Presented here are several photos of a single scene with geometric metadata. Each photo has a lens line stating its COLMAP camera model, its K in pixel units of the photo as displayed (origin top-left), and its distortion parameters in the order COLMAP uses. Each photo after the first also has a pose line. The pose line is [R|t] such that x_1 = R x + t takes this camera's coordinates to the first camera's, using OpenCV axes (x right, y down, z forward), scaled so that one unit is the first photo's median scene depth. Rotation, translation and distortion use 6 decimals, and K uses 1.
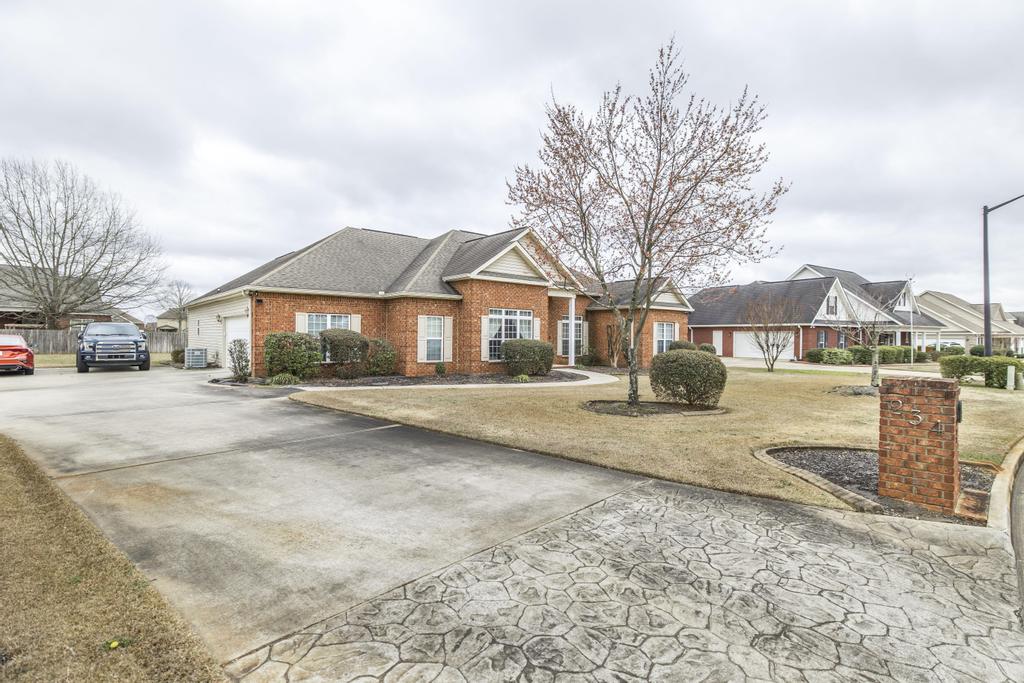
lens RADIAL K [[494.5, 0, 512.0], [0, 494.5, 341.5], [0, 0, 1]] dist [-0.001471, -0.000036]
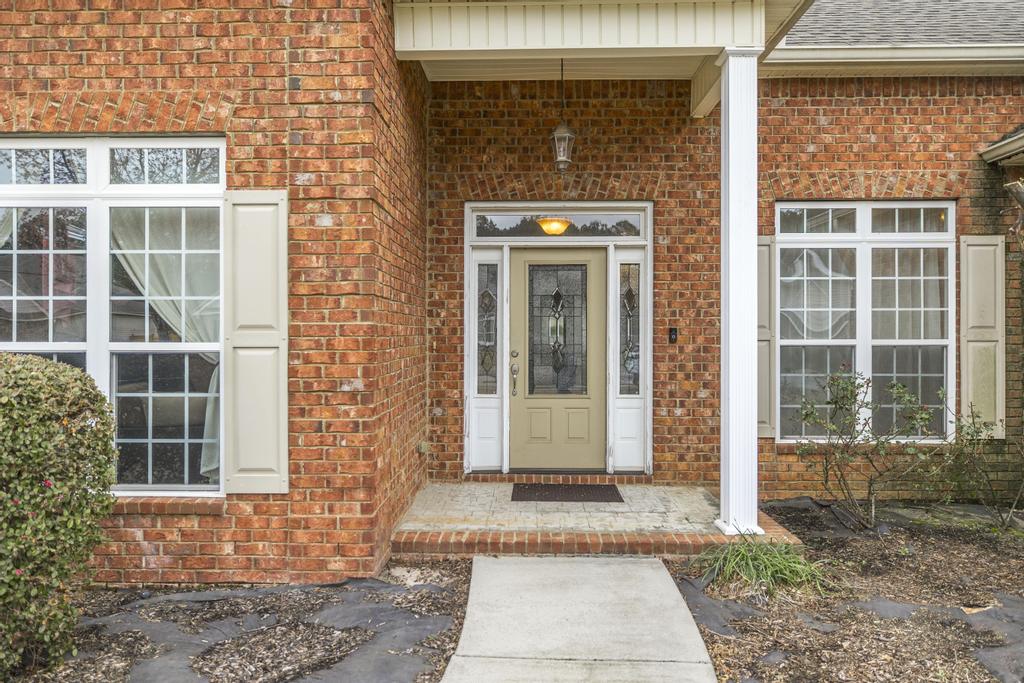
lens RADIAL K [[655.6, 0, 512.0], [0, 655.6, 341.5], [0, 0, 1]] dist [-0.002824, -0.000653]
pose [[0.737700, -0.000553, -0.675129, 0.241101], [0.000937, 1.000000, 0.000205, -0.006084], [0.675128, -0.000784, 0.737700, 0.986513]]
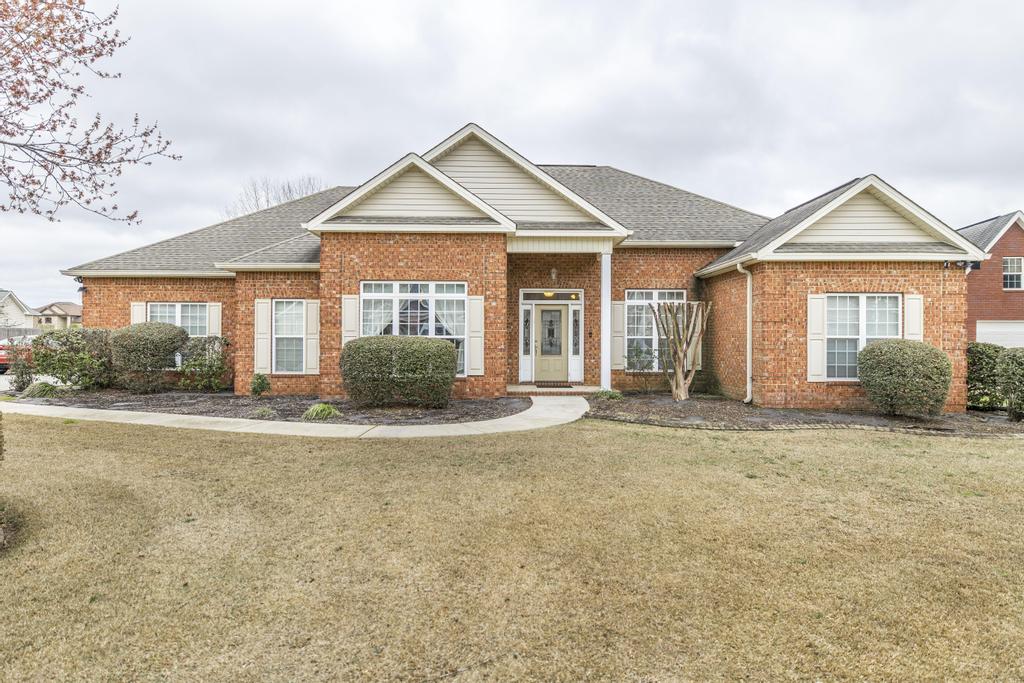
lens RADIAL K [[600.9, 0, 512.0], [0, 600.9, 341.5], [0, 0, 1]] dist [0.004306, 0.000182]
pose [[0.765180, 0.000417, -0.643817, 0.524347], [-0.002175, 0.999996, -0.001937, 0.001913], [0.643813, 0.002882, 0.765177, 0.582733]]
